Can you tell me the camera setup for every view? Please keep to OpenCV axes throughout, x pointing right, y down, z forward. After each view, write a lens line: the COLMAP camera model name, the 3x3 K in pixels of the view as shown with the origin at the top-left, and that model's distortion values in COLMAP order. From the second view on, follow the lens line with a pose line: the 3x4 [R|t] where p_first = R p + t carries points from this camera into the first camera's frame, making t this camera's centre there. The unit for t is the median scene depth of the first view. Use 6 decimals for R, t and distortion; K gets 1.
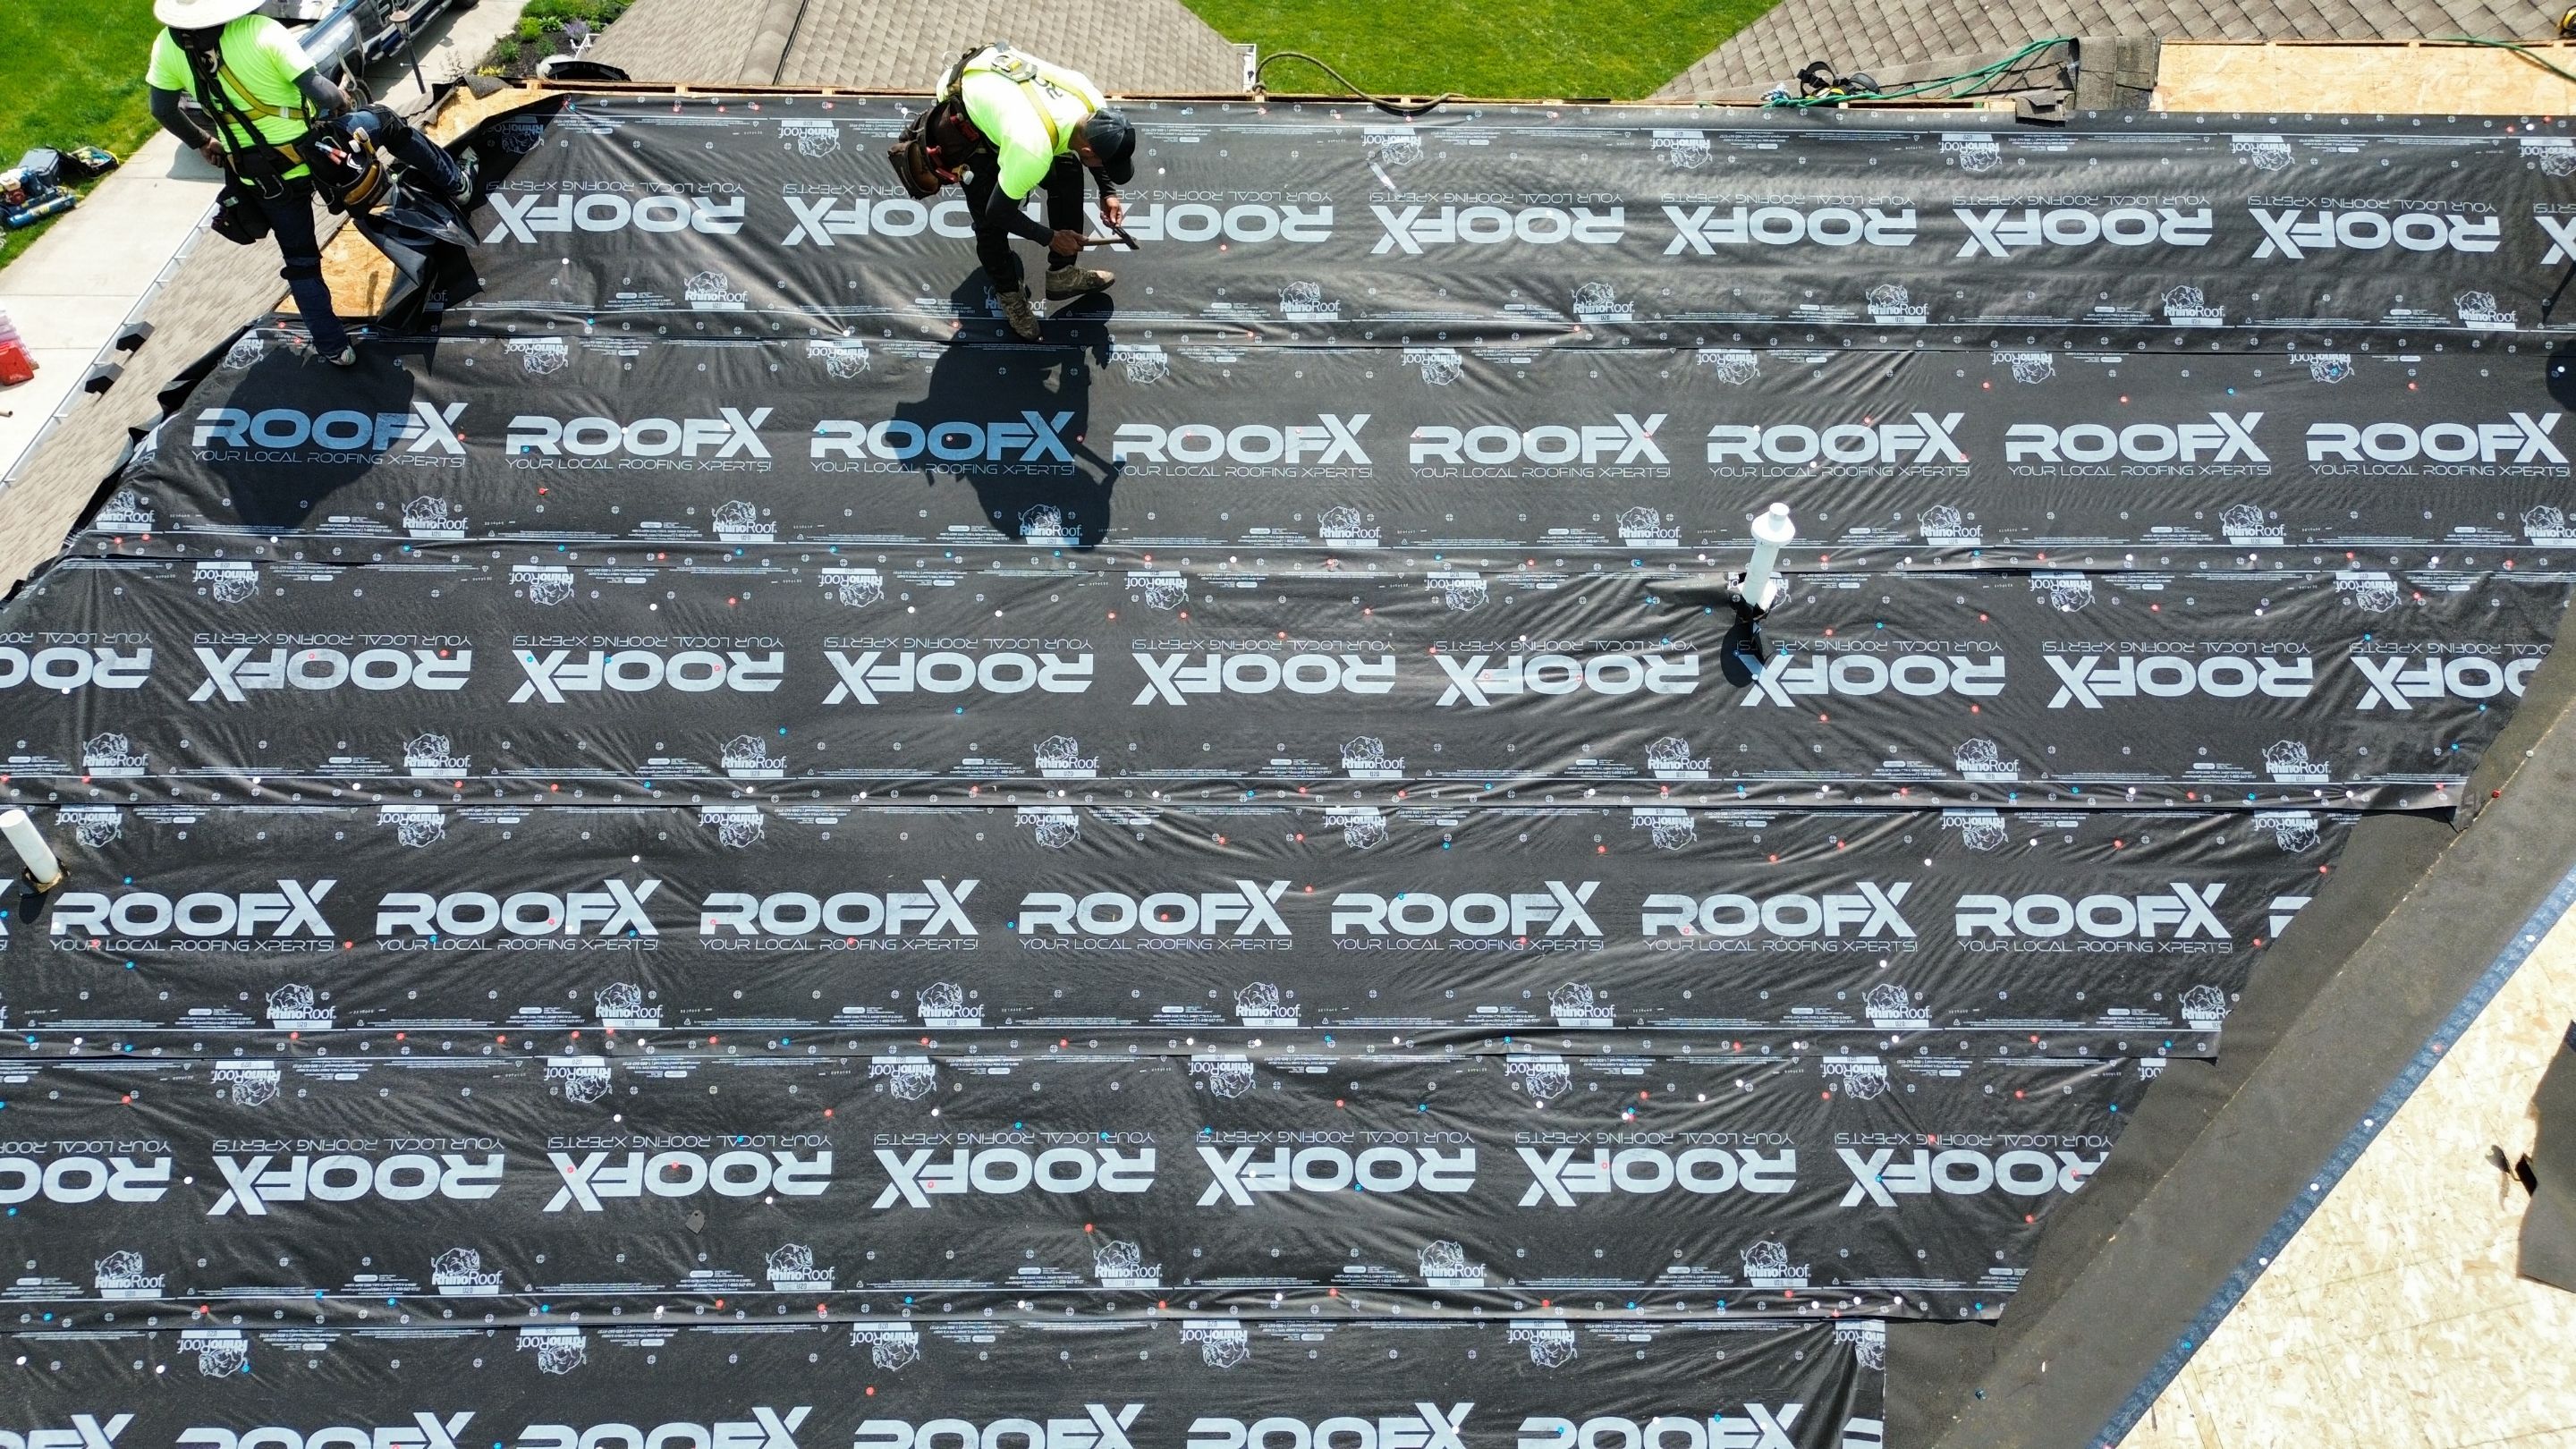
lens RADIAL K [[1826.0, 0, 1292.0], [0, 1826.0, 710.4], [0, 0, 1]] dist [0.077021, -0.075685]
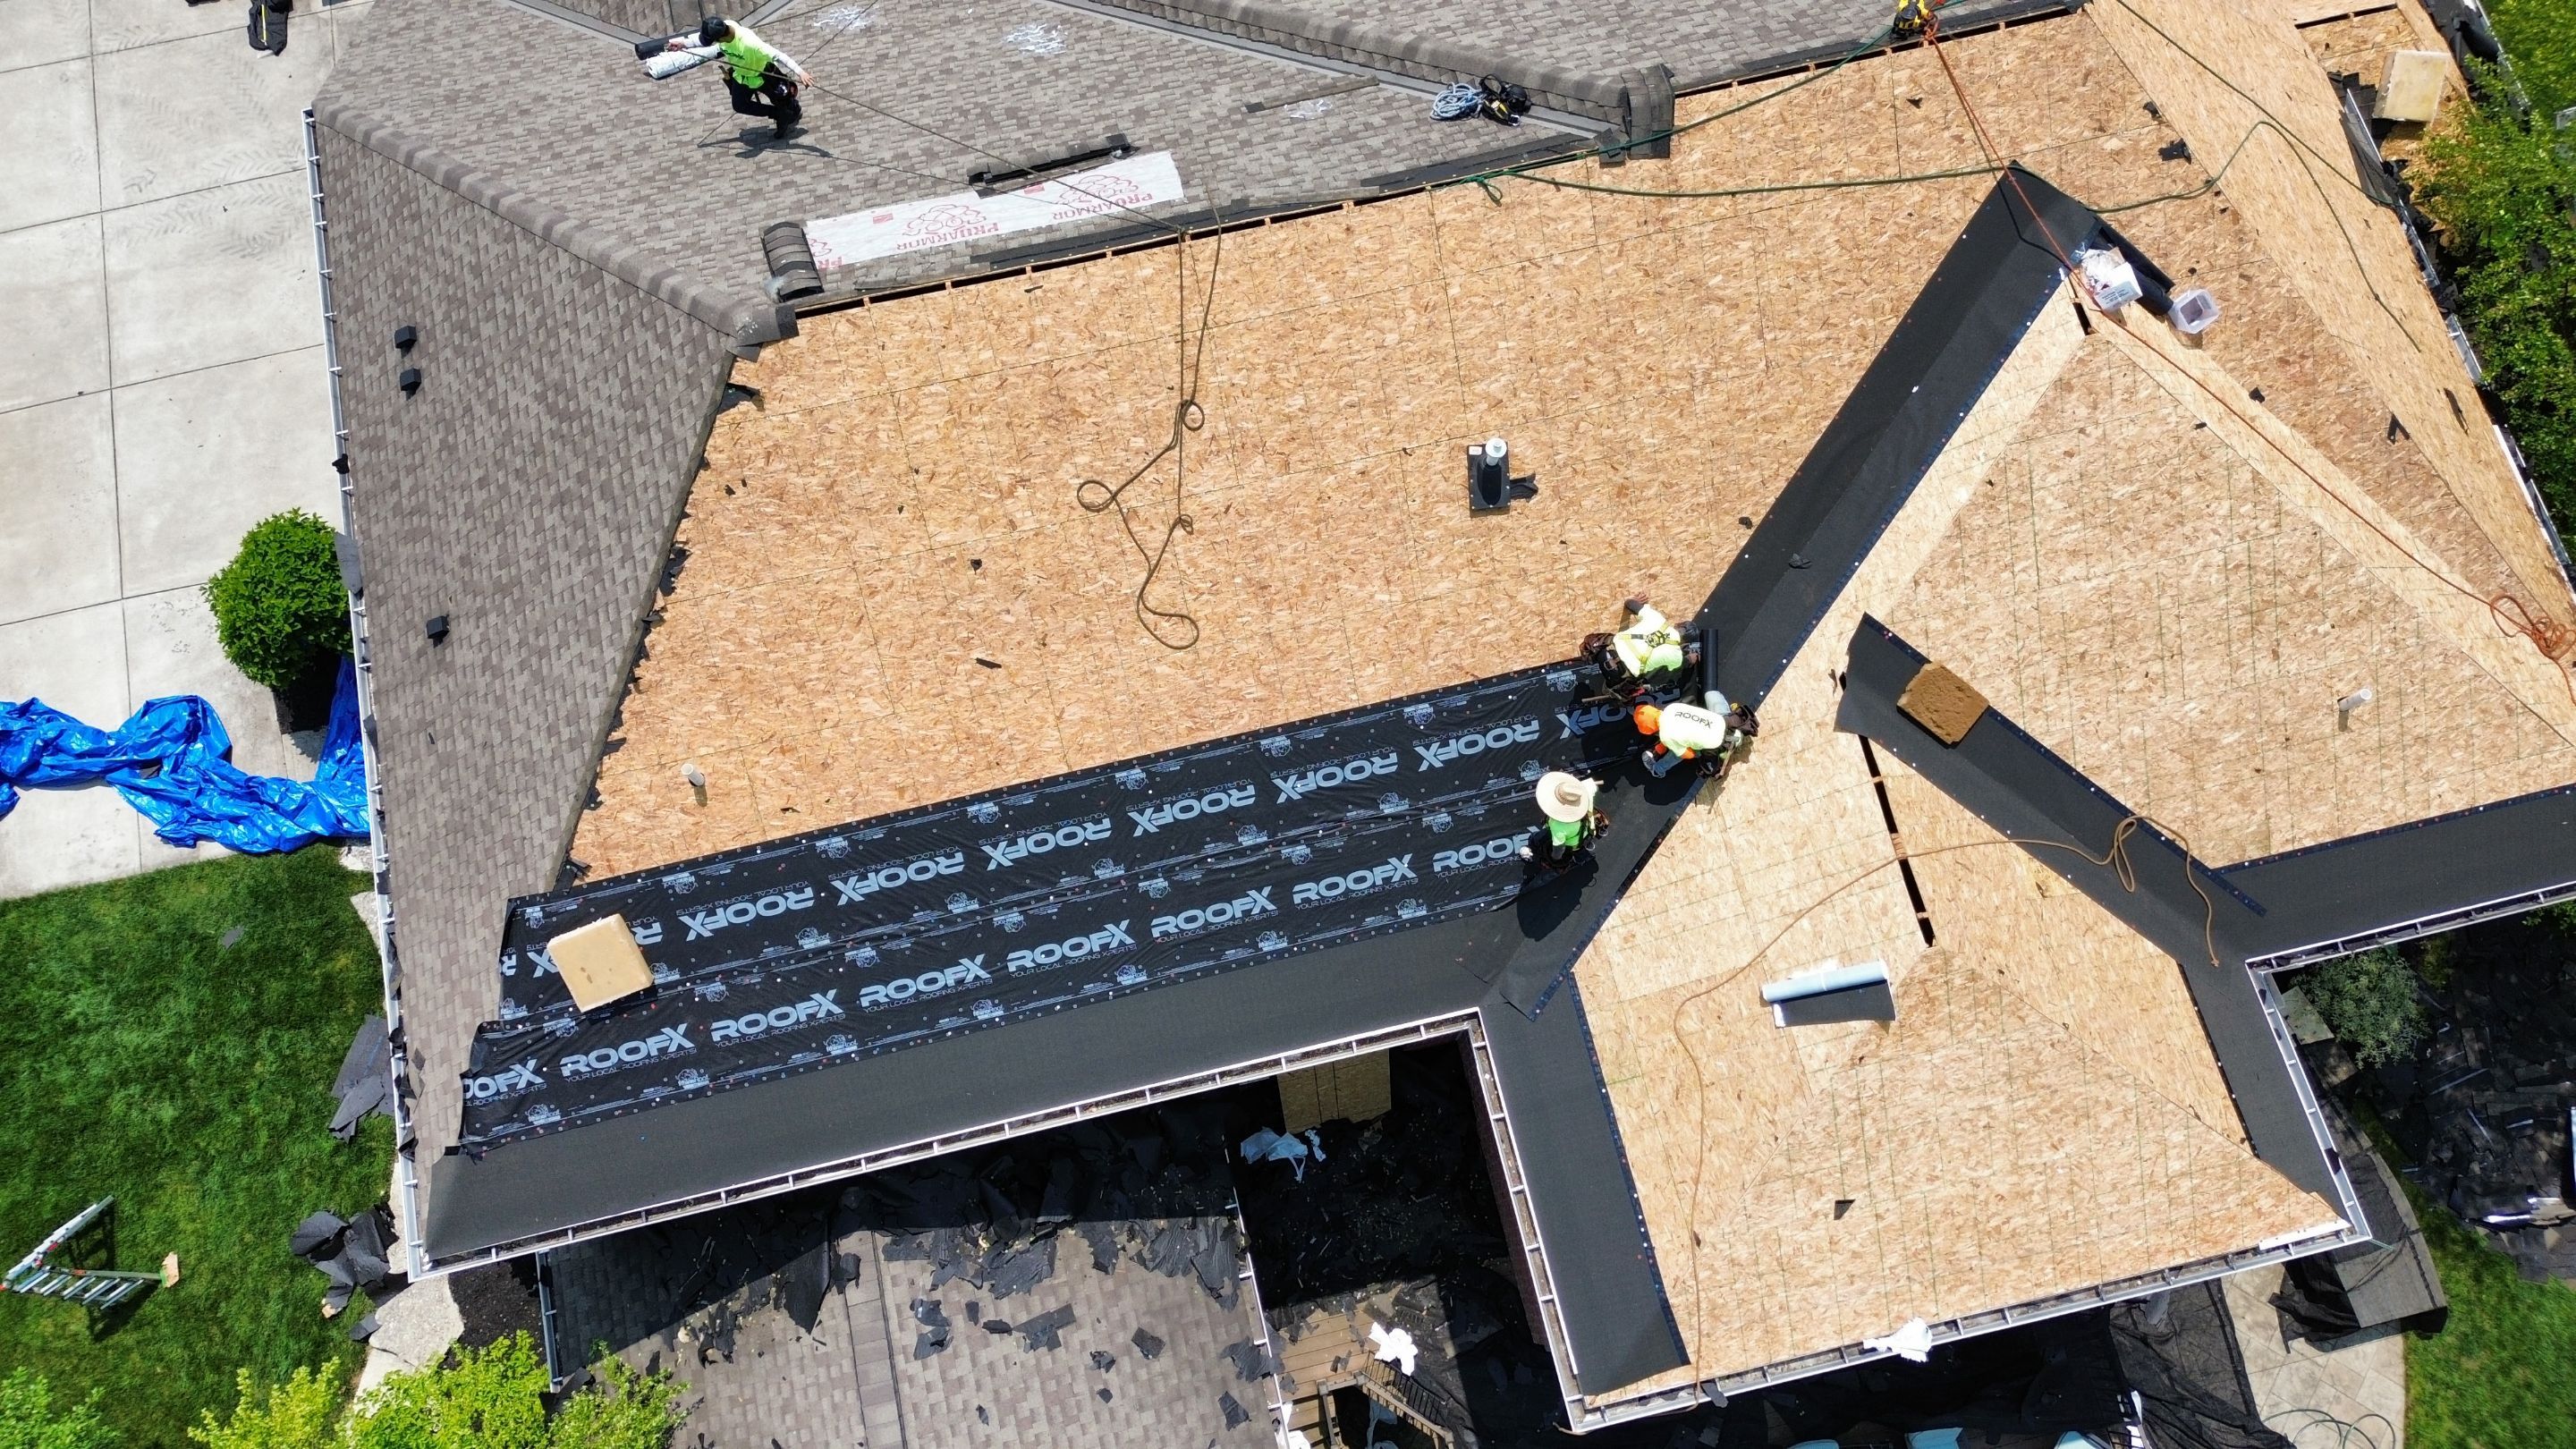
lens RADIAL K [[1826.0, 0, 1289.4], [0, 1826.0, 714.9], [0, 0, 1]] dist [0.077021, -0.075685]
pose [[0.975362, -0.215384, 0.047733, -0.117307], [0.169582, 0.870389, 0.462239, -0.817249], [-0.141105, -0.442756, 0.885470, -0.871240]]
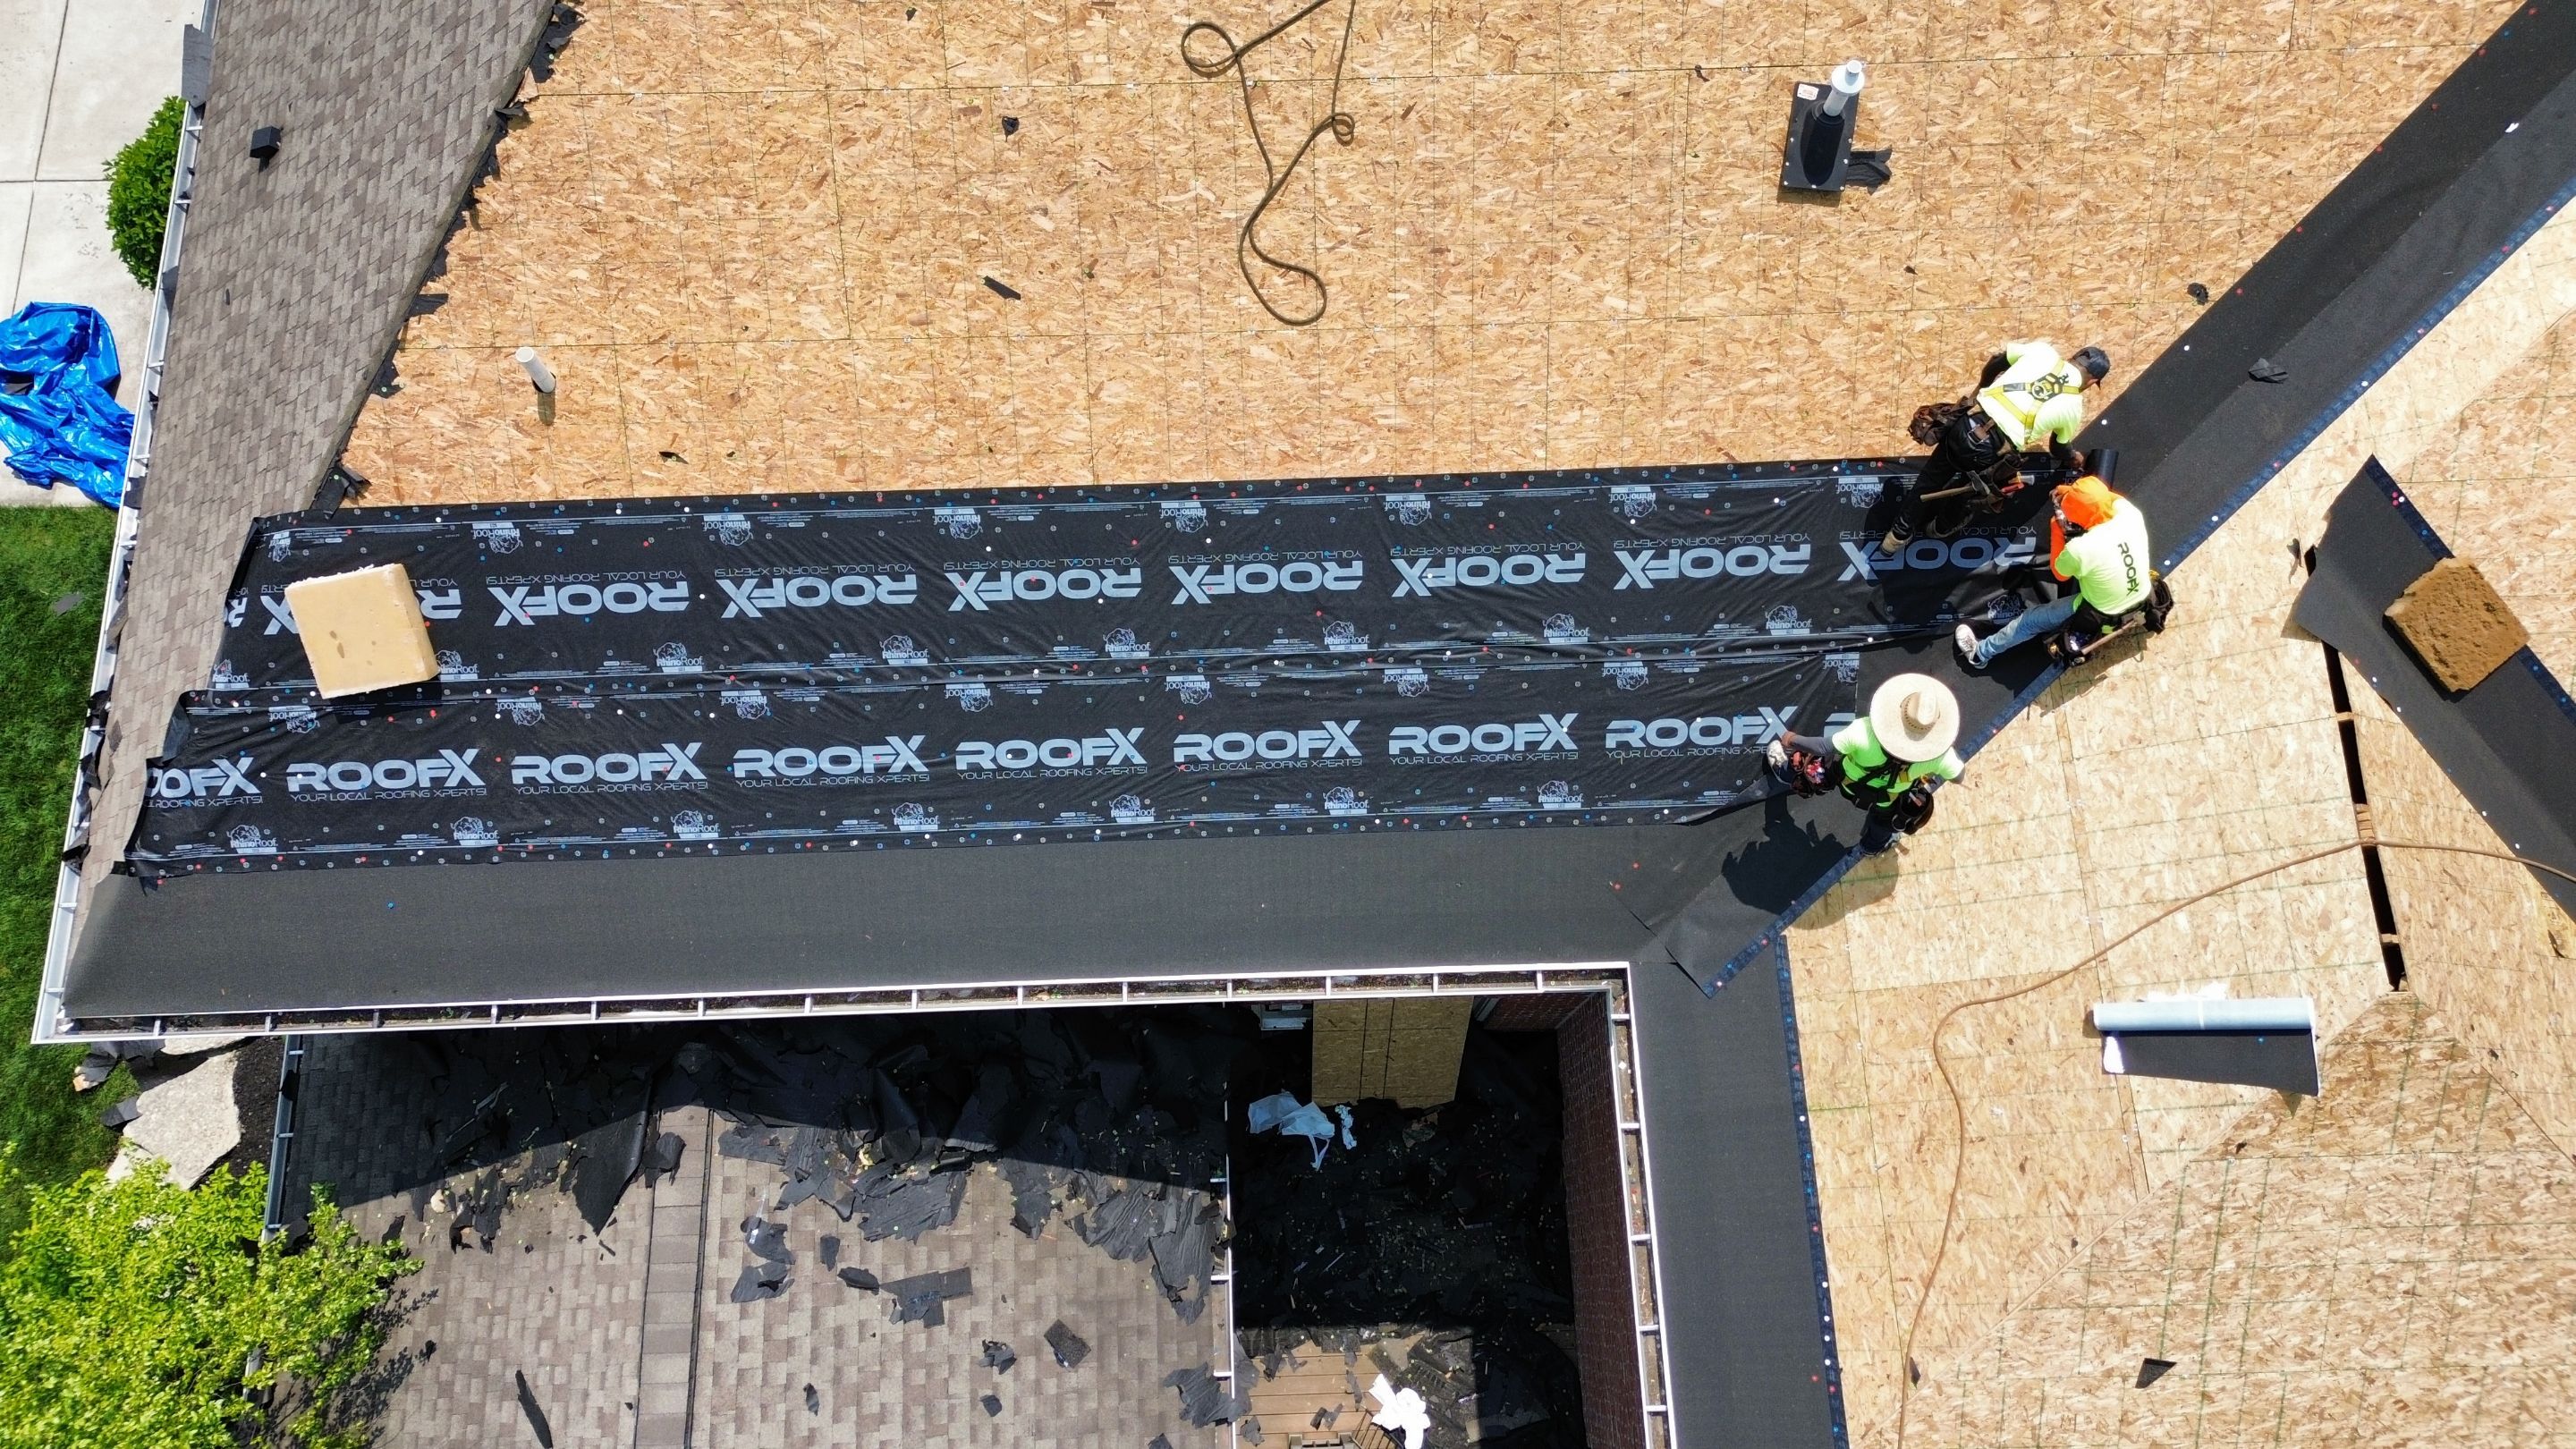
lens RADIAL K [[1826.0, 0, 1289.9], [0, 1826.0, 719.5], [0, 0, 1]] dist [0.077021, -0.075685]
pose [[0.999593, -0.028043, -0.005285, -0.127042], [0.027356, 0.888930, 0.457226, -0.304151], [-0.008125, -0.457185, 0.889335, -0.325530]]
